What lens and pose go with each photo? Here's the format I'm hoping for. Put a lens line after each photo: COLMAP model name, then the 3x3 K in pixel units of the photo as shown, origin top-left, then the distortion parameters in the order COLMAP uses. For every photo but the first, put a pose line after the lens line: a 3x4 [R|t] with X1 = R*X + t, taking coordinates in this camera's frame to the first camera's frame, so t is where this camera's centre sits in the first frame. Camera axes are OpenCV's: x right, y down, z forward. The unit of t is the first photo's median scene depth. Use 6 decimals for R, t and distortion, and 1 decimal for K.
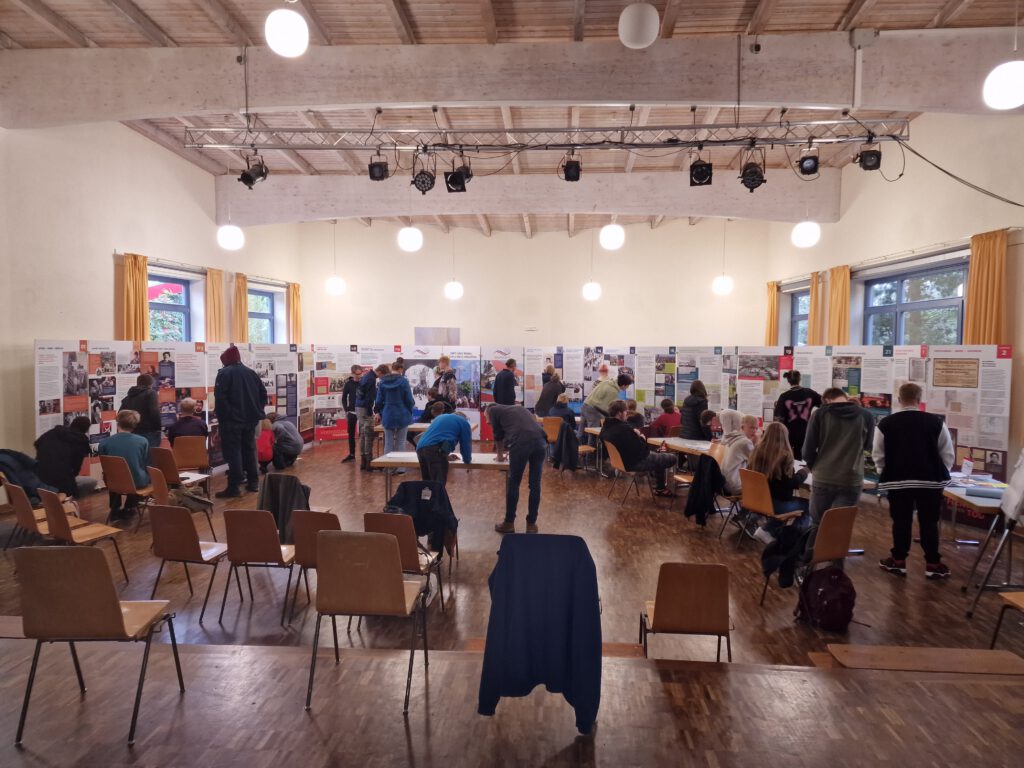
lens RADIAL K [[681.7, 0, 529.6], [0, 681.7, 389.4], [0, 0, 1]] dist [0.078876, -0.071835]
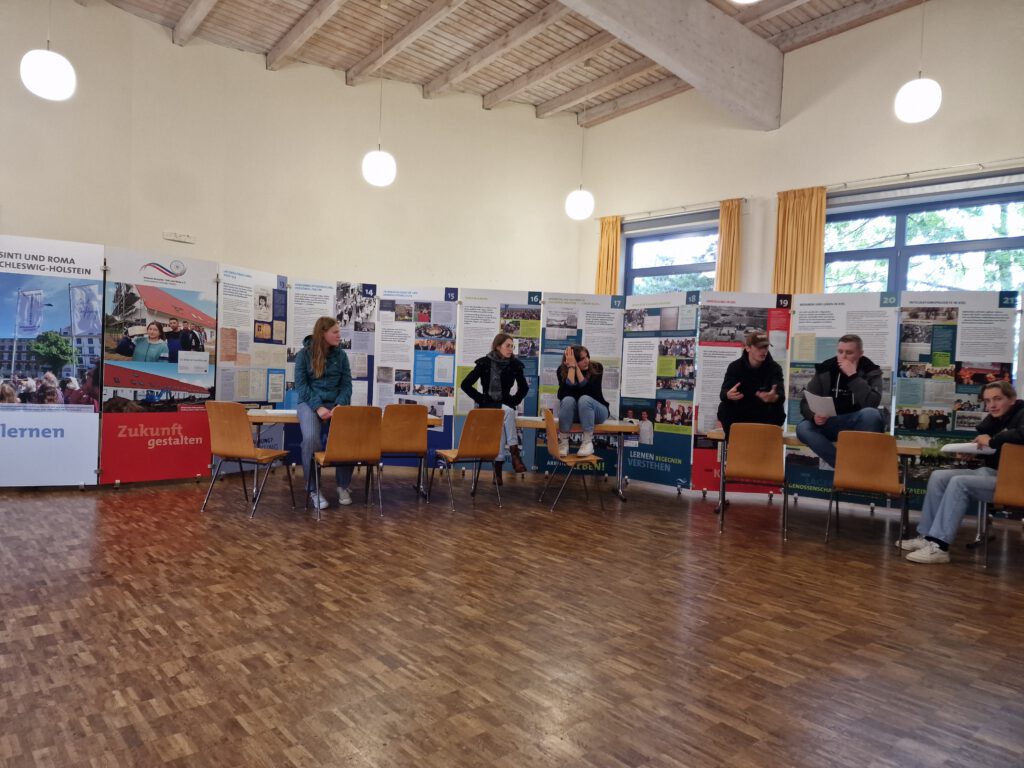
lens RADIAL K [[681.7, 0, 519.5], [0, 681.7, 389.1], [0, 0, 1]] dist [0.078876, -0.071835]
pose [[0.706571, 0.010729, 0.707561, -0.237093], [0.001741, 0.999856, -0.016900, 0.034032], [-0.707640, 0.013172, 0.706451, 0.697643]]
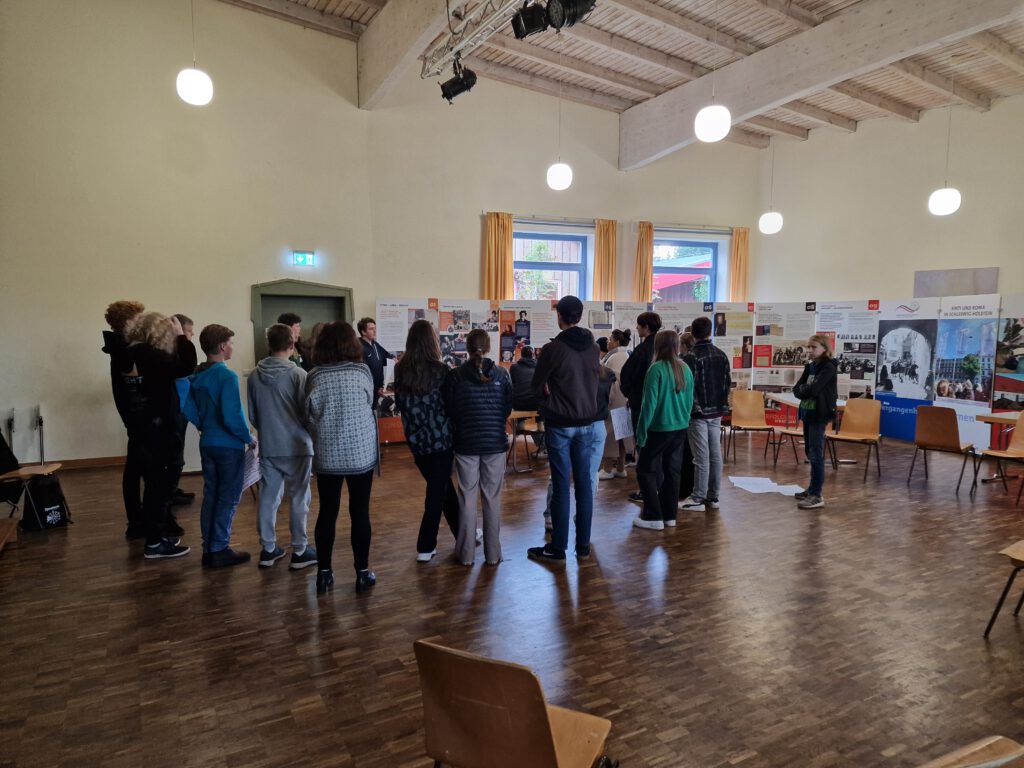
lens RADIAL K [[681.7, 0, 510.9], [0, 681.7, 394.7], [0, 0, 1]] dist [0.078876, -0.071835]
pose [[0.534307, 0.074341, -0.842015, 0.263336], [-0.047754, 0.997189, 0.057739, 0.008947], [0.843941, 0.009359, 0.536355, 0.432072]]
